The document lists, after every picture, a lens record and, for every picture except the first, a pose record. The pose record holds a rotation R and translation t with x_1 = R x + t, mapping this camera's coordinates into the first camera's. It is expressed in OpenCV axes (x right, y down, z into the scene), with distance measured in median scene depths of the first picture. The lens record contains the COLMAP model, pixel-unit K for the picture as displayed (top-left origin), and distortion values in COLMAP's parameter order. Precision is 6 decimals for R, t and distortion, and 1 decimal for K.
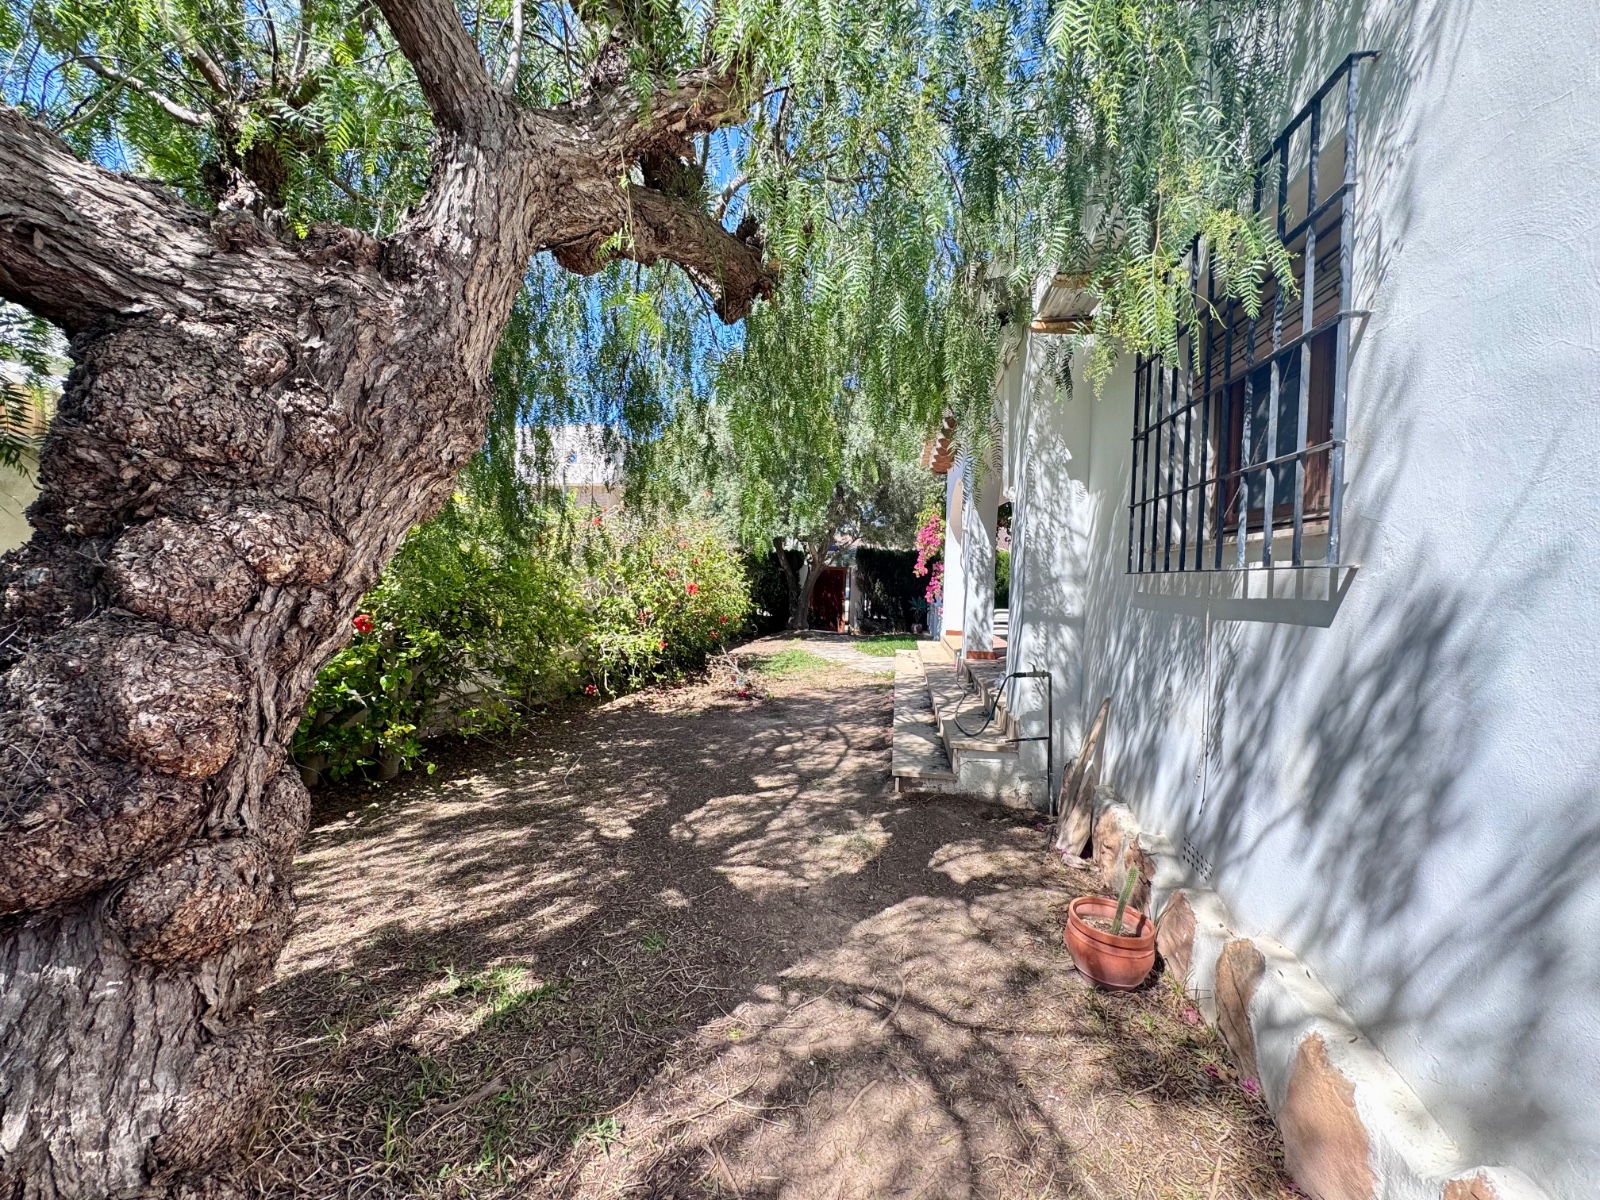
lens RADIAL K [[637.2, 0, 803.9], [0, 637.2, 604.8], [0, 0, 1]] dist [-0.001754, -0.000155]
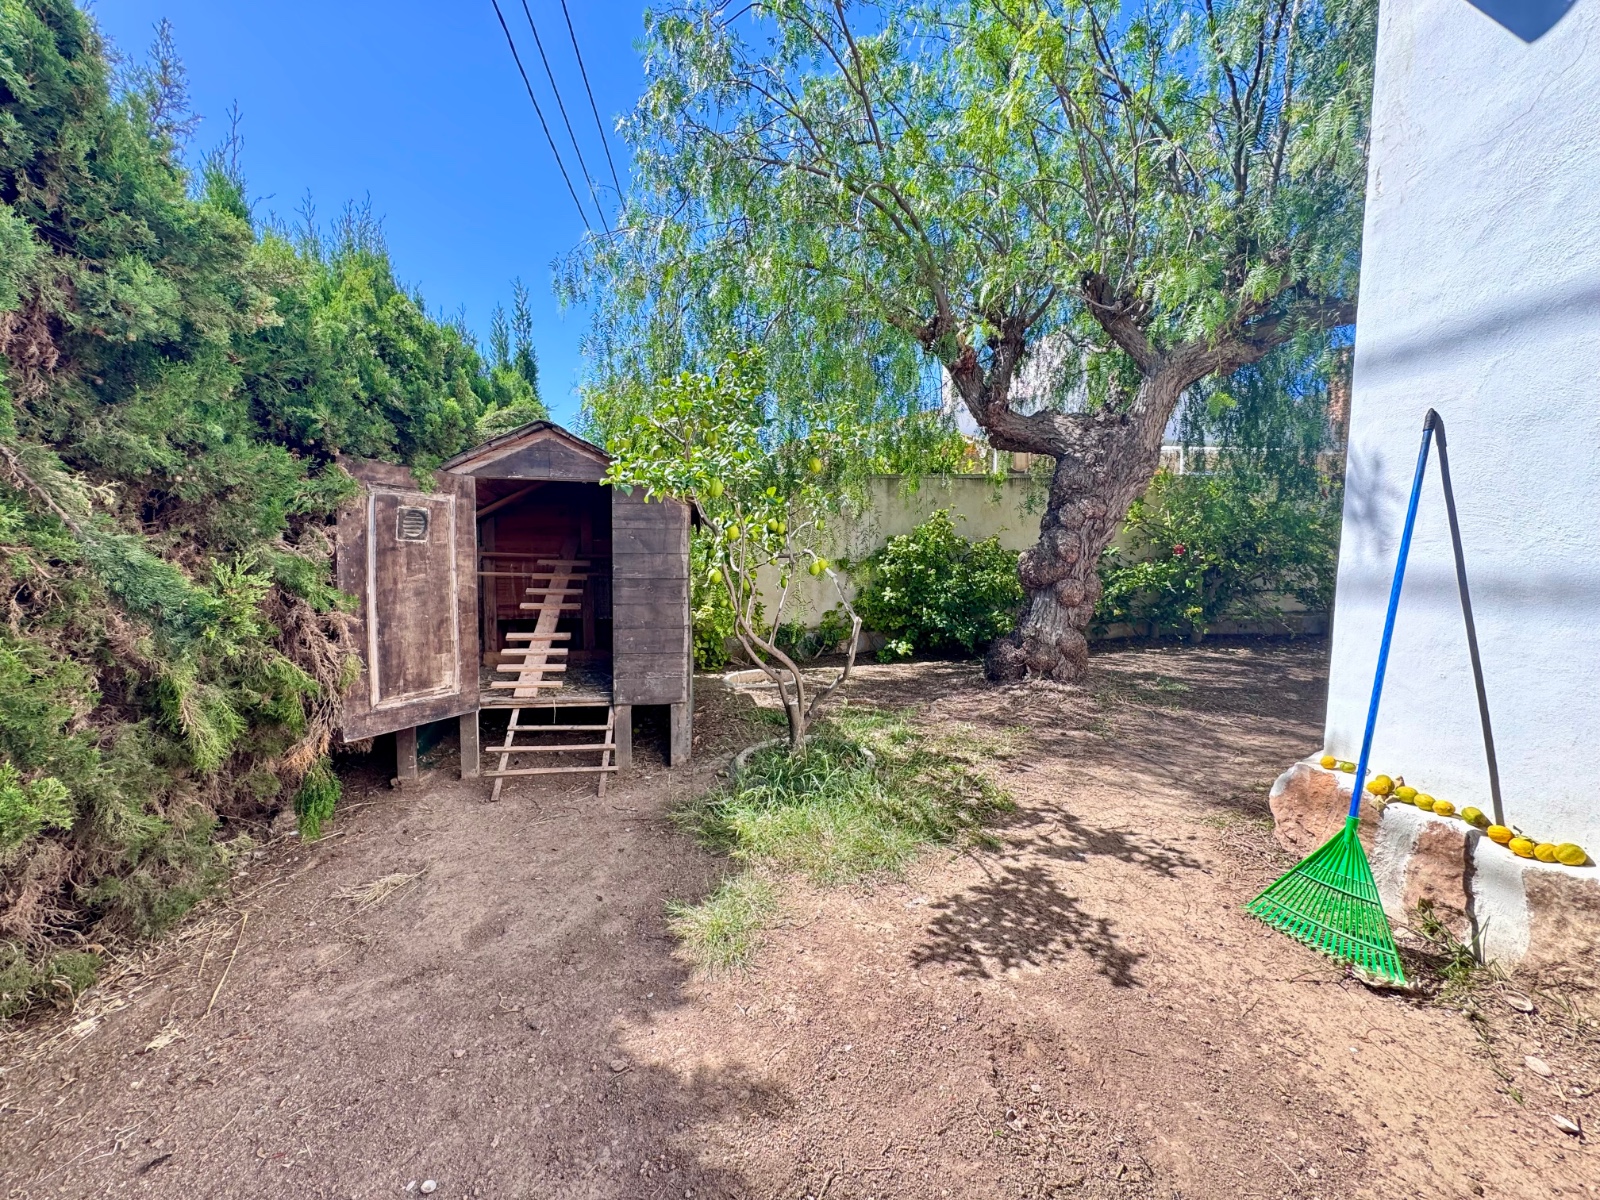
lens RADIAL K [[637.2, 0, 801.1], [0, 637.2, 603.8], [0, 0, 1]] dist [-0.001754, -0.000155]
pose [[0.301058, 0.077812, -0.950426, 2.348989], [-0.017998, 0.996951, 0.075920, 0.222526], [0.953436, -0.005751, 0.301541, -1.830466]]
